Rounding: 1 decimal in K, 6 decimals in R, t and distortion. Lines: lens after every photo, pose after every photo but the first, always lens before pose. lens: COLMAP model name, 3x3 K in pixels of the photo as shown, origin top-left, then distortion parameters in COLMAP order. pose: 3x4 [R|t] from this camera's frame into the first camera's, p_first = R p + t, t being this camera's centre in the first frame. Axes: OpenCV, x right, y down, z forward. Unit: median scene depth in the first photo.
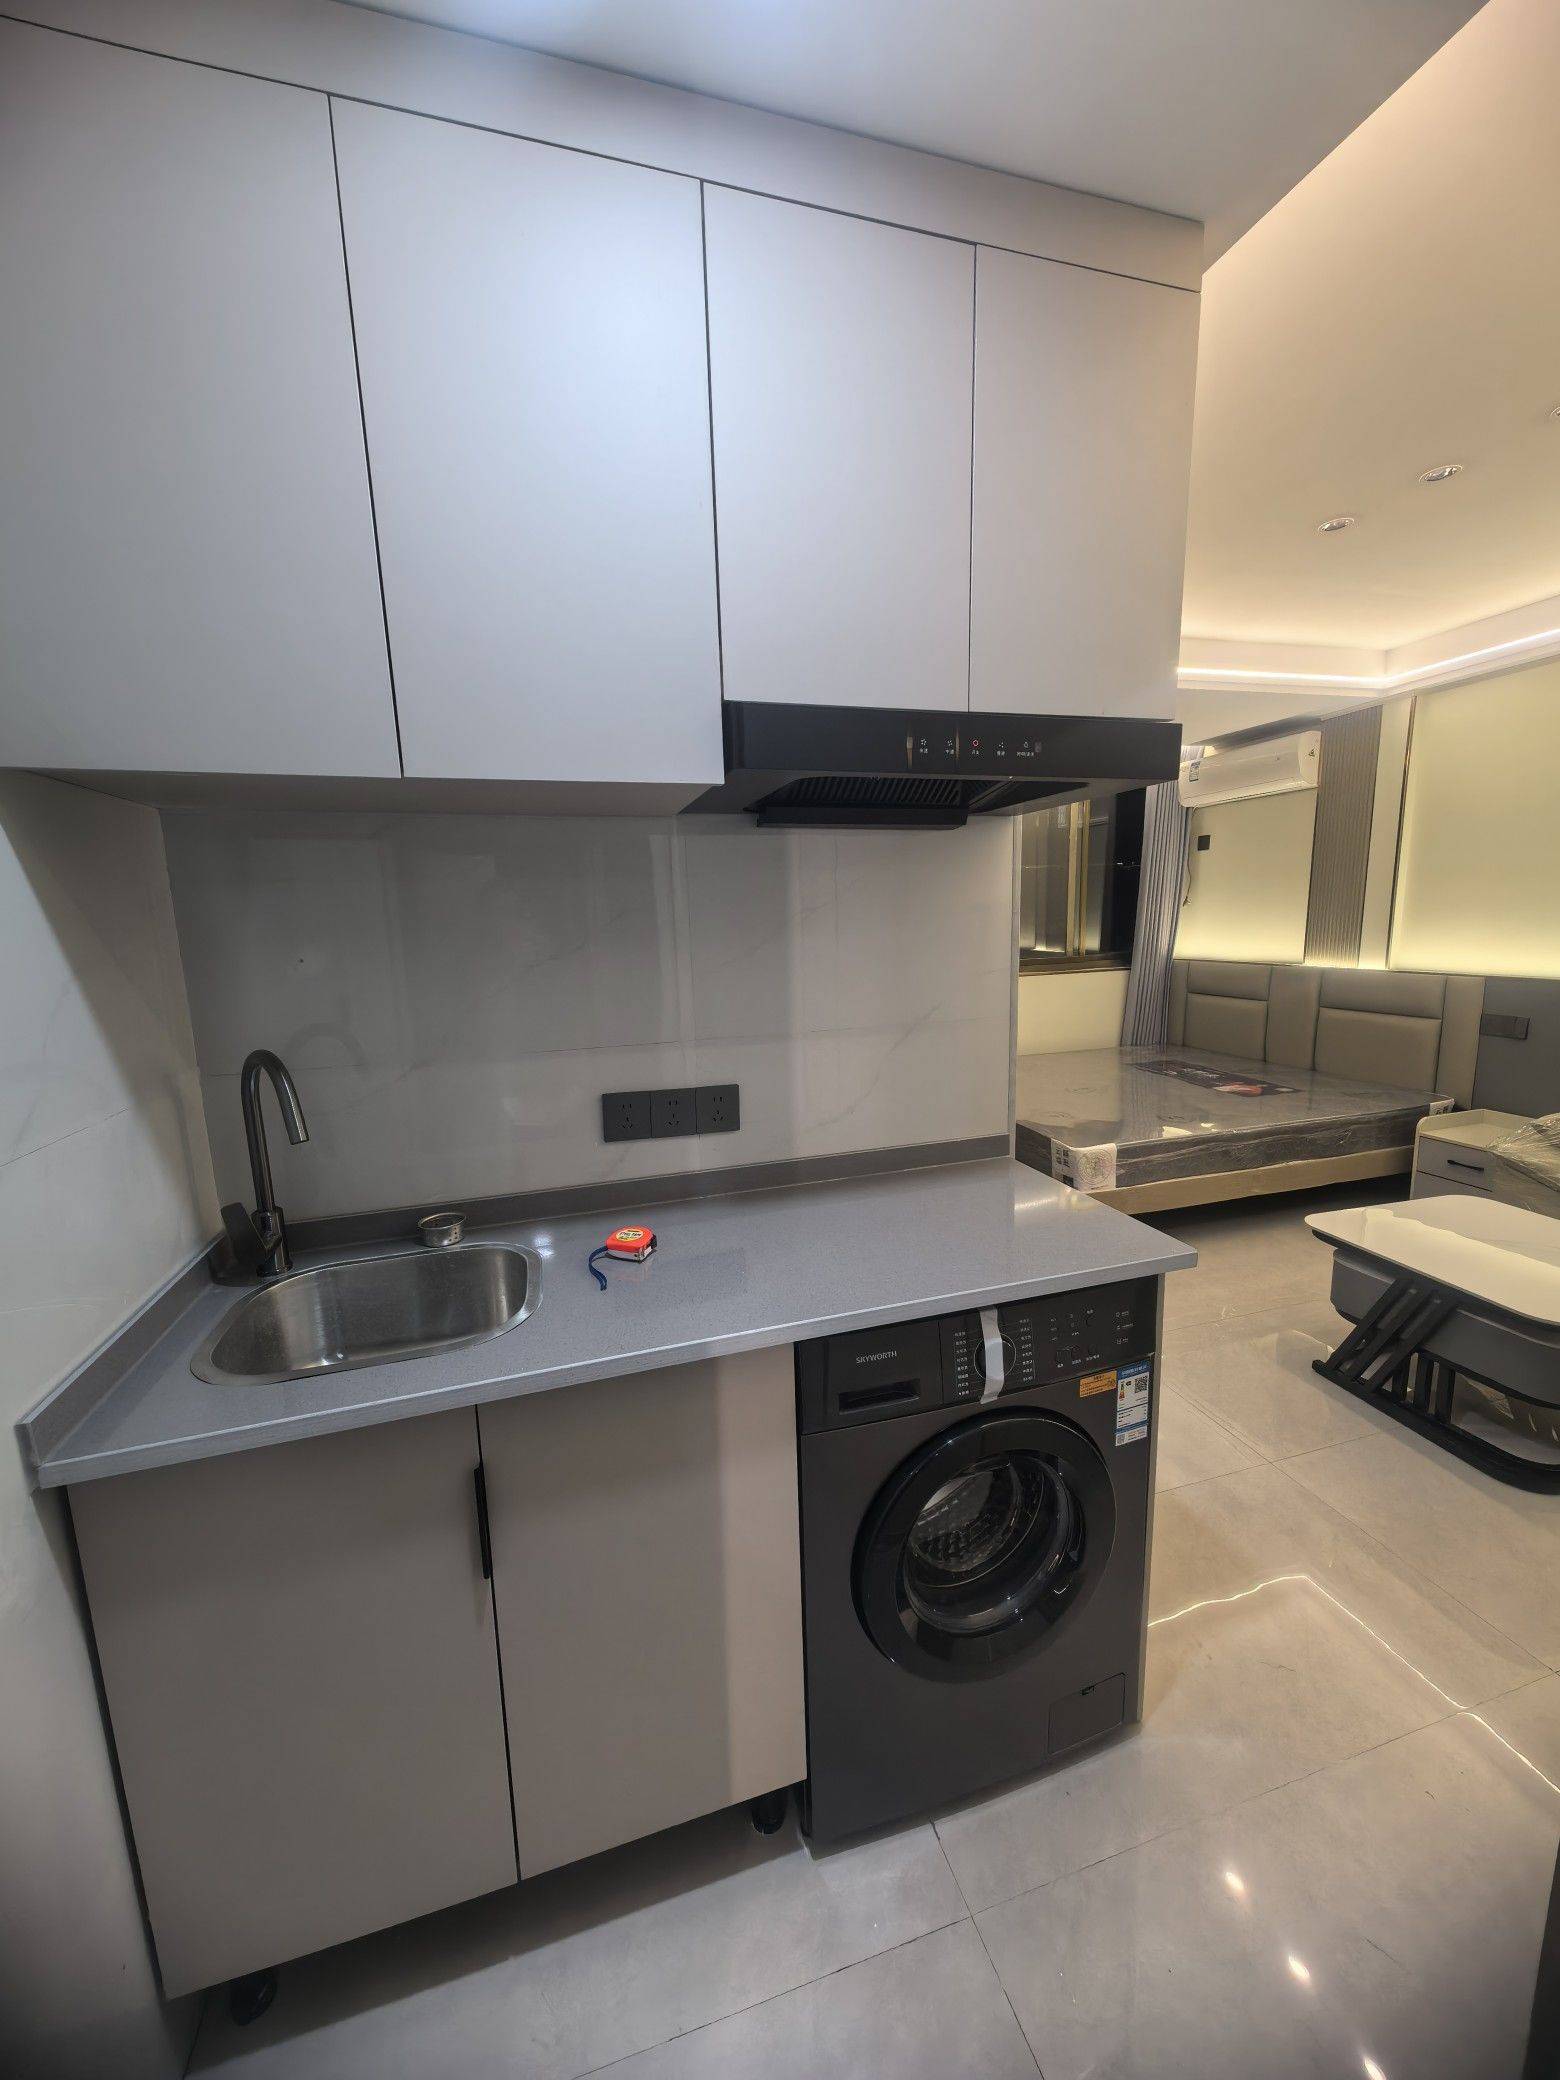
lens RADIAL K [[793.0, 0, 775.7], [0, 793.0, 1050.5], [0, 0, 1]] dist [0.012684, -0.000005]
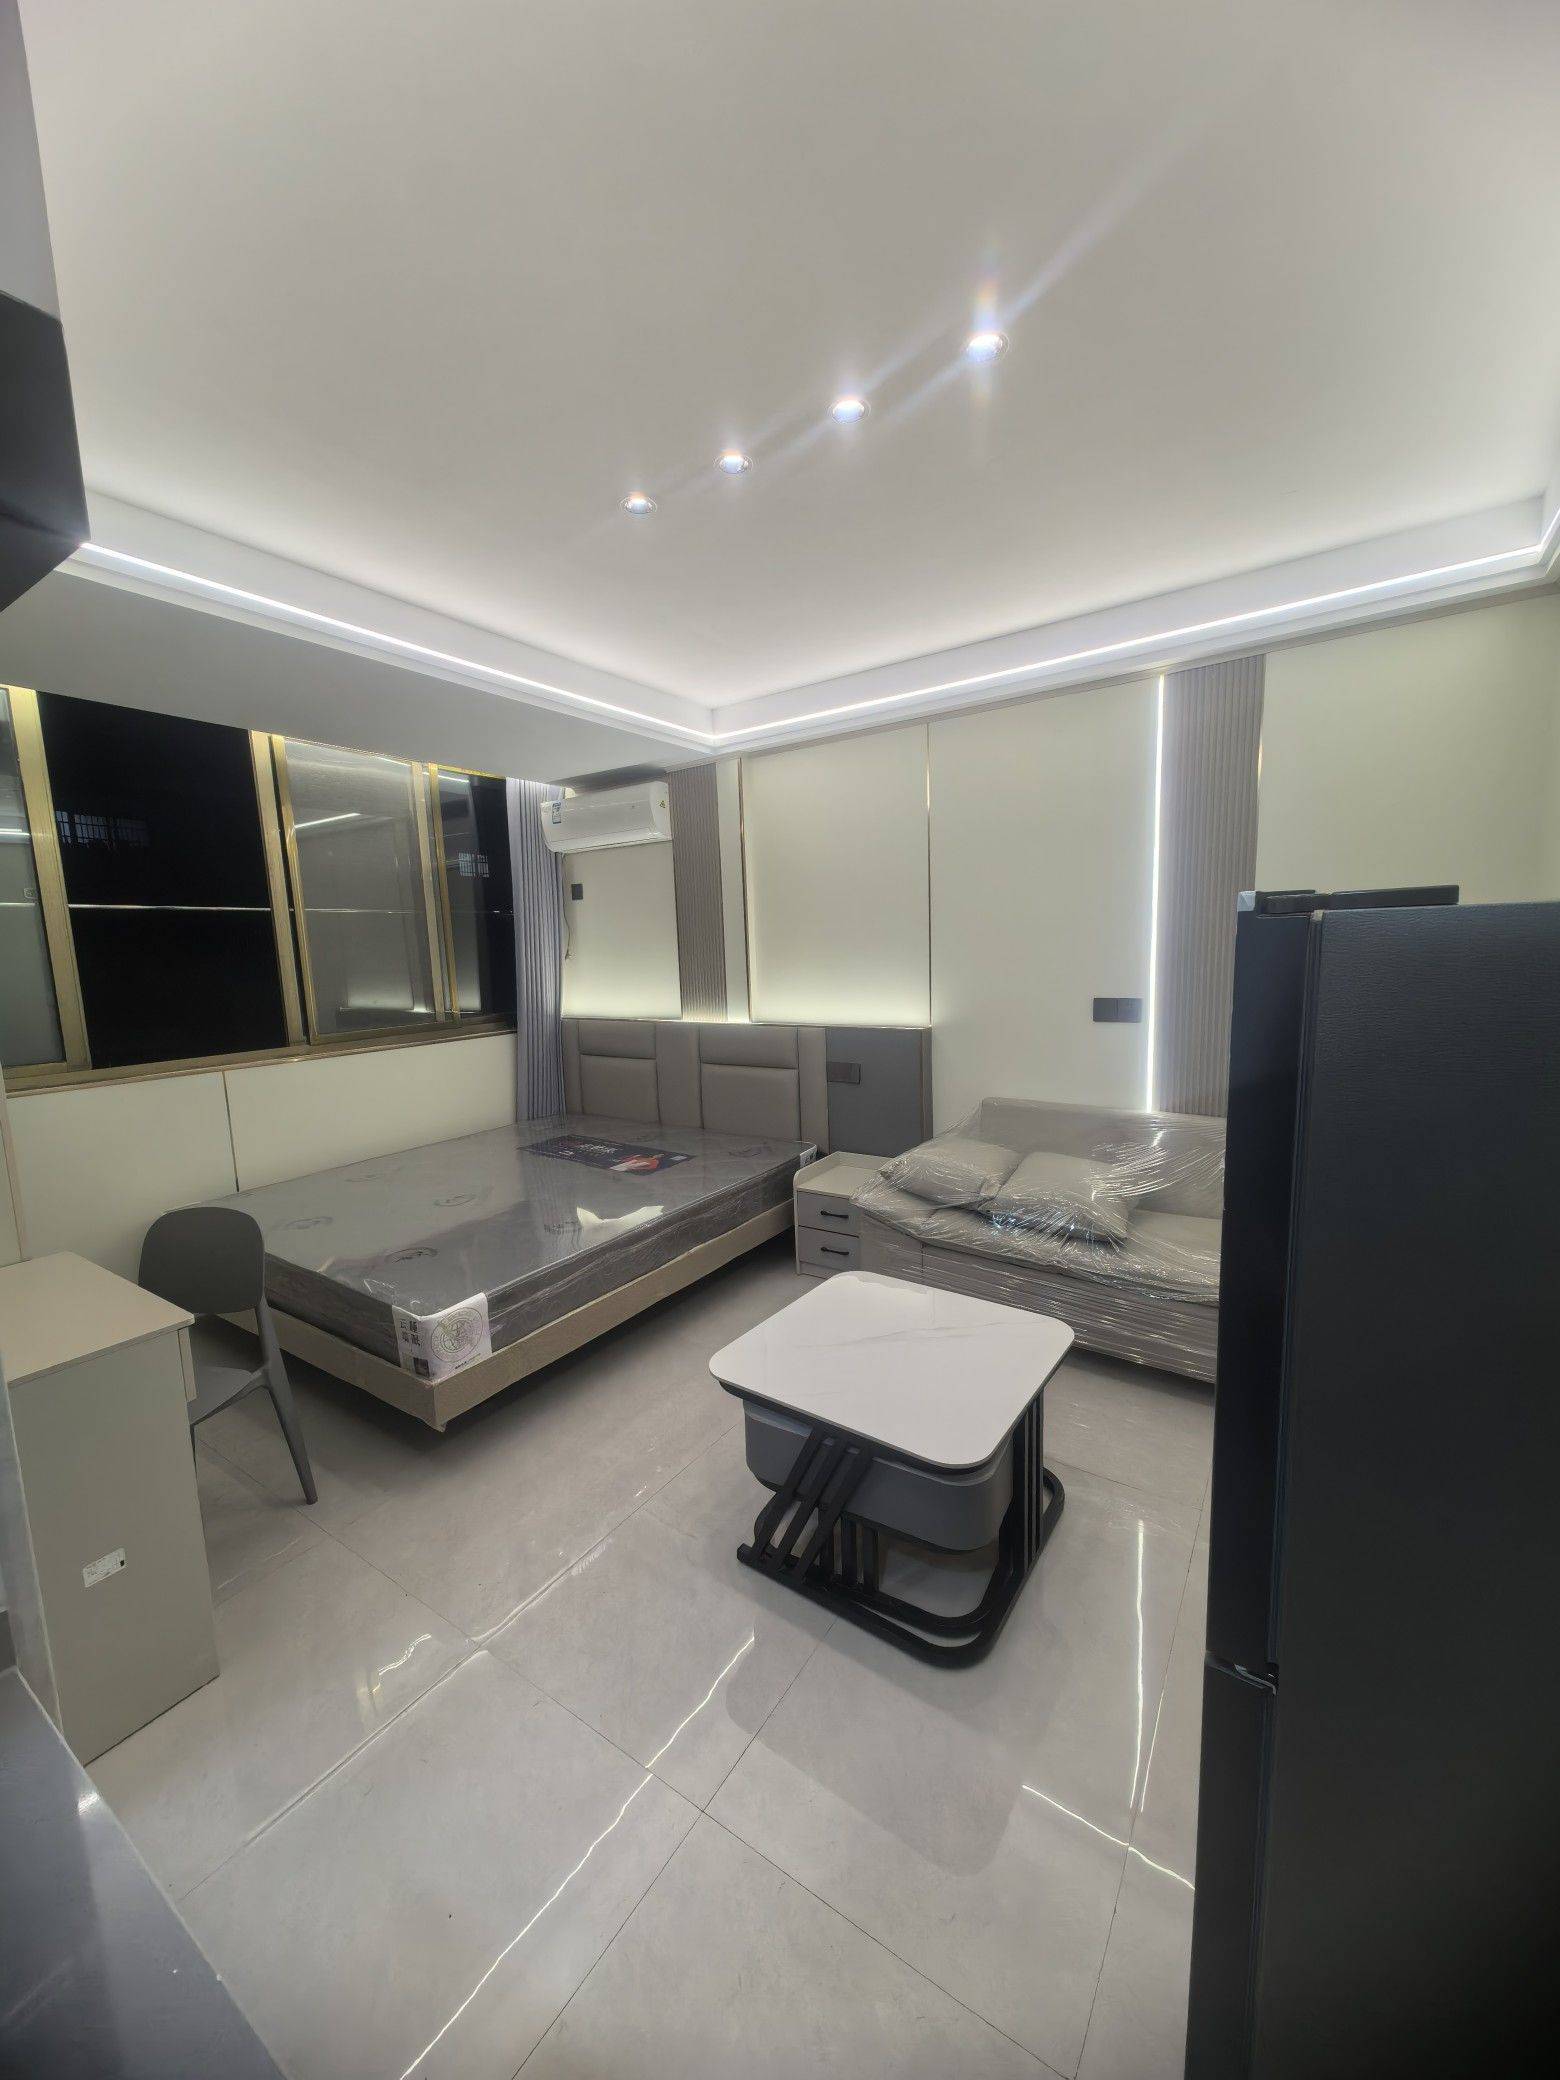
lens RADIAL K [[793.0, 0, 775.7], [0, 793.0, 1050.5], [0, 0, 1]] dist [0.012684, -0.000005]
pose [[0.771545, -0.078740, 0.631283, 0.158546], [0.117407, 0.992889, -0.019649, -0.044437], [-0.625247, 0.089277, 0.775303, 0.212311]]
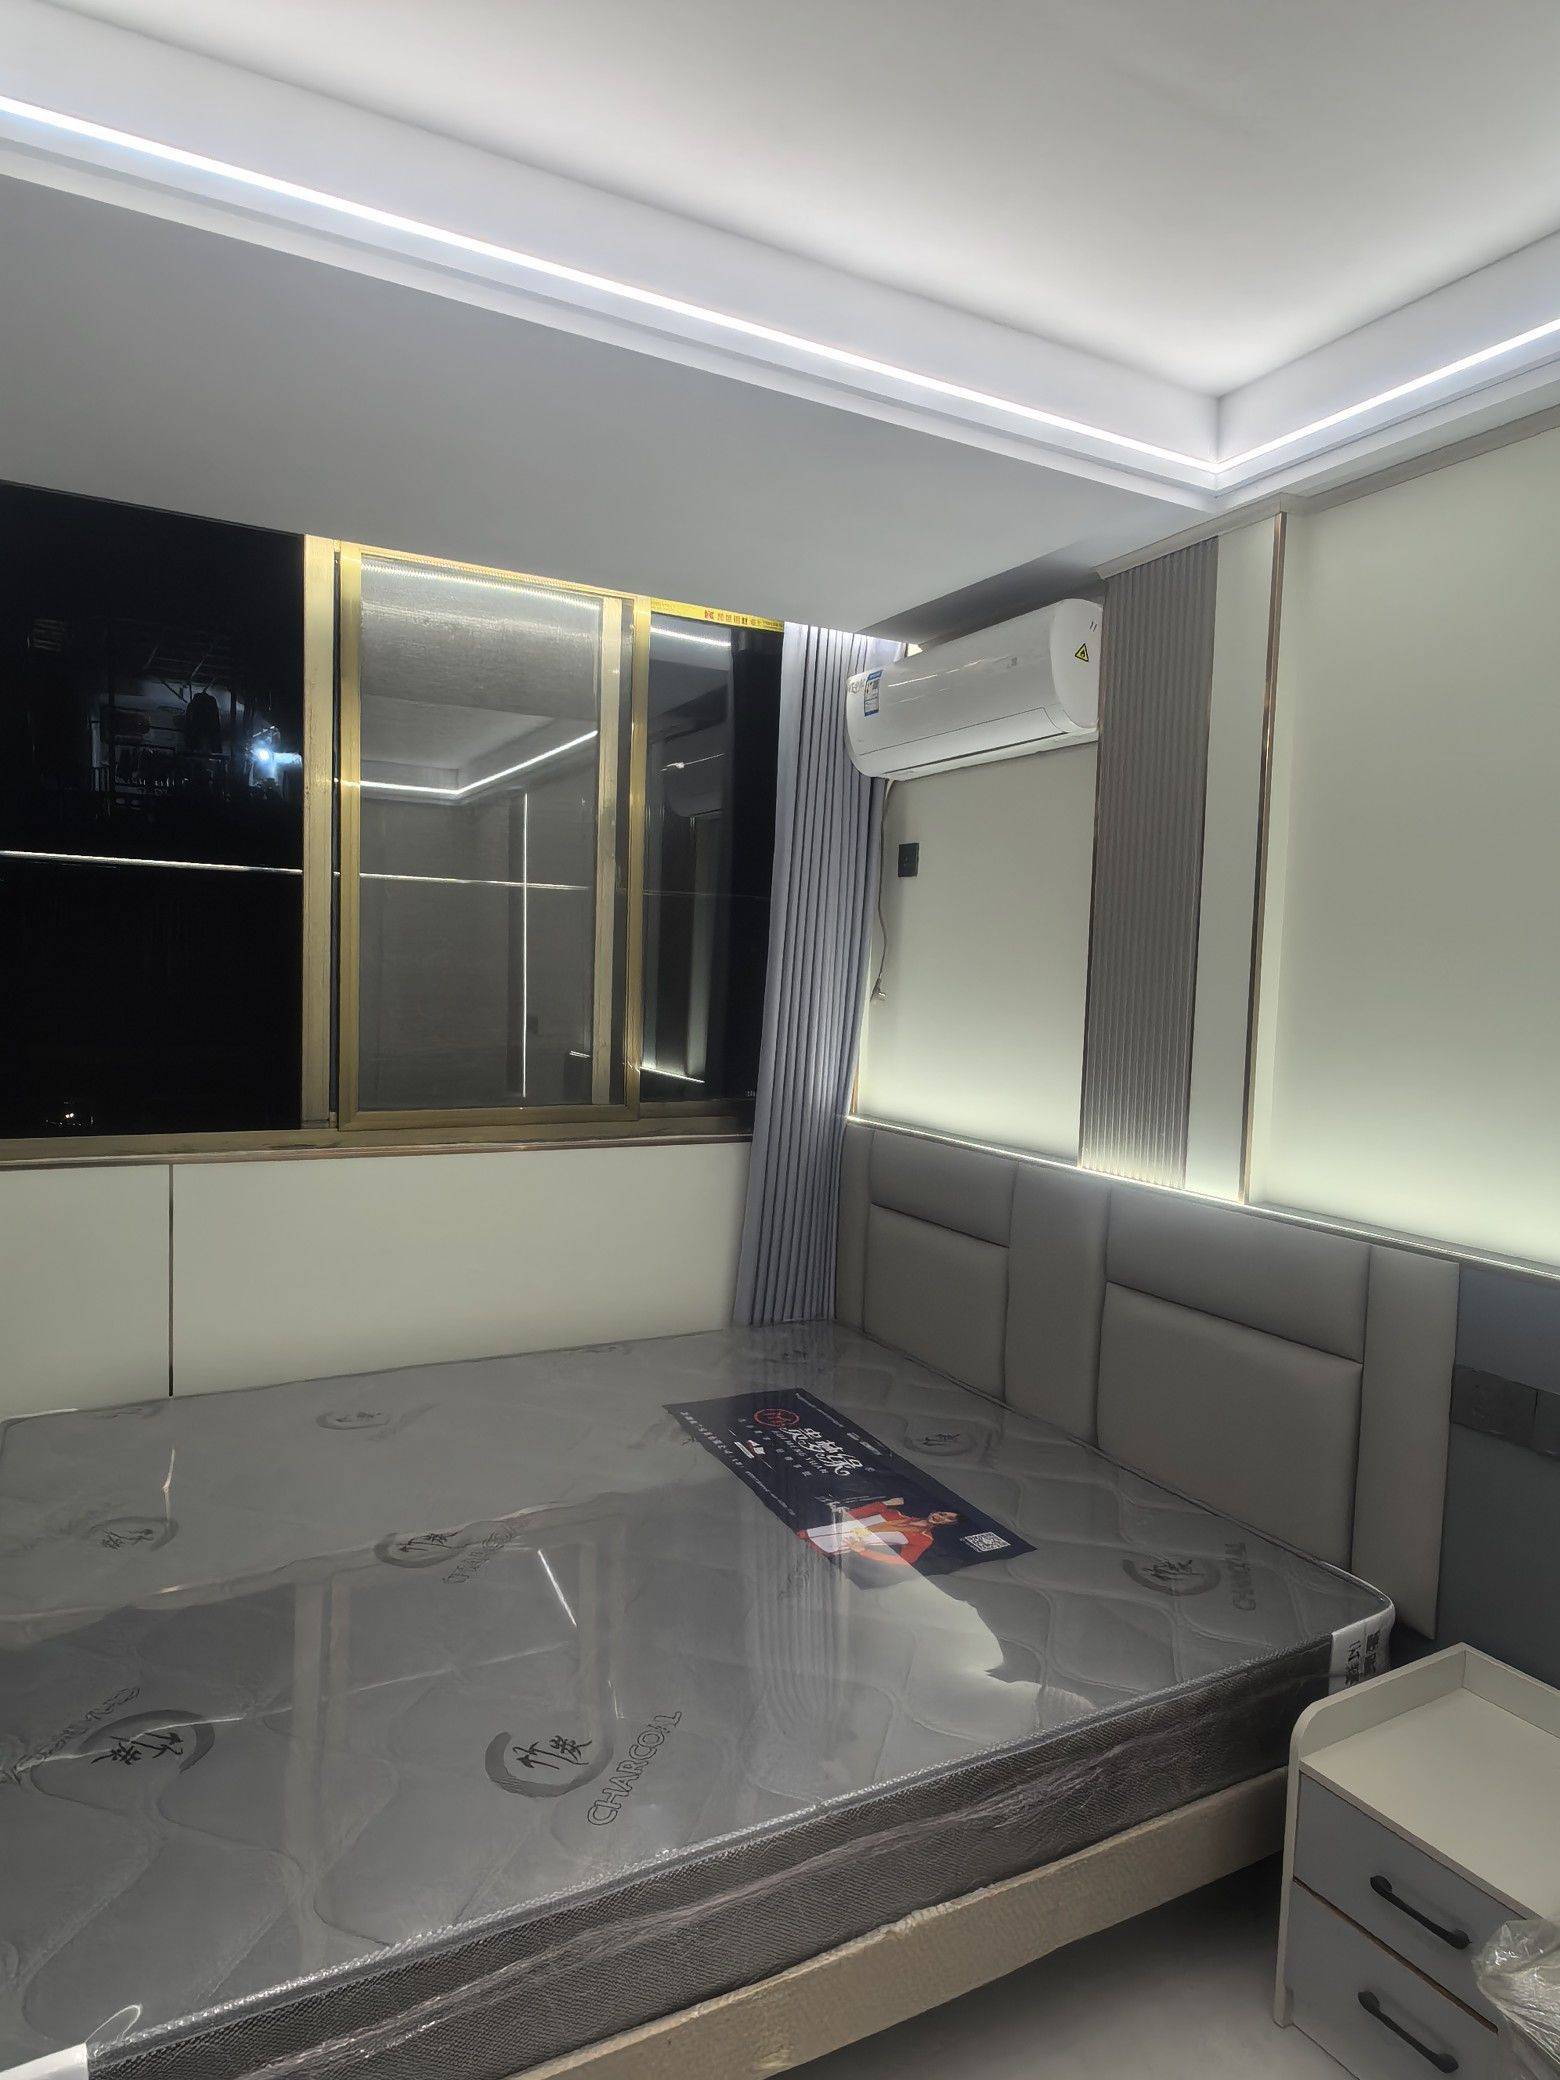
lens RADIAL K [[1245.5, 0, 773.7], [0, 1245.5, 1058.1], [0, 0, 1]] dist [-0.005288, 0.000368]
pose [[0.976133, 0.046635, 0.212107, 0.427382], [-0.026014, 0.994748, -0.098995, -0.109379], [-0.215610, 0.091114, 0.972219, 0.475814]]
